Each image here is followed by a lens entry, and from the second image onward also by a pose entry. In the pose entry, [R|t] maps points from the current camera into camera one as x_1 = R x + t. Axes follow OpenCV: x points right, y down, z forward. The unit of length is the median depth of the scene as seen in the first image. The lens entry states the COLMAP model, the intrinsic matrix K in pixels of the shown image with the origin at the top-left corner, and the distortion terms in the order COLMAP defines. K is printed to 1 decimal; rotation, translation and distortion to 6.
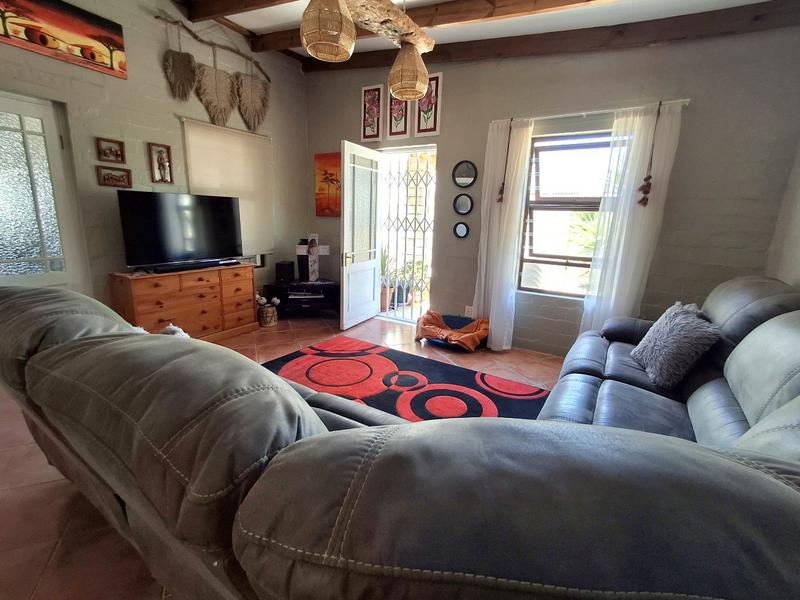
lens RADIAL K [[366.9, 0, 403.0], [0, 366.9, 297.6], [0, 0, 1]] dist [-0.000426, -0.000050]
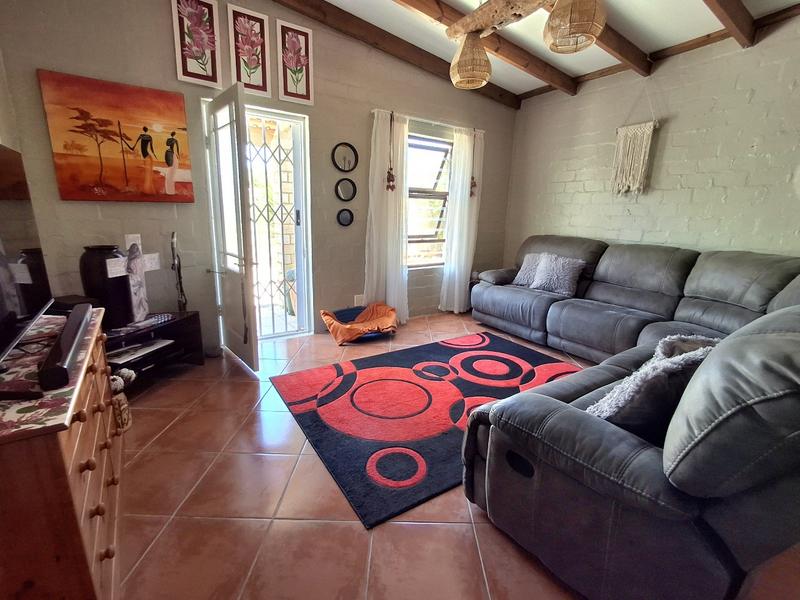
lens RADIAL K [[366.9, 0, 403.0], [0, 366.9, 297.6], [0, 0, 1]] dist [-0.000426, -0.000050]
pose [[0.399415, -0.230264, 0.887382, -0.692177], [0.183874, 0.968396, 0.168523, -0.120655], [-0.898141, 0.095856, 0.429131, 0.502329]]
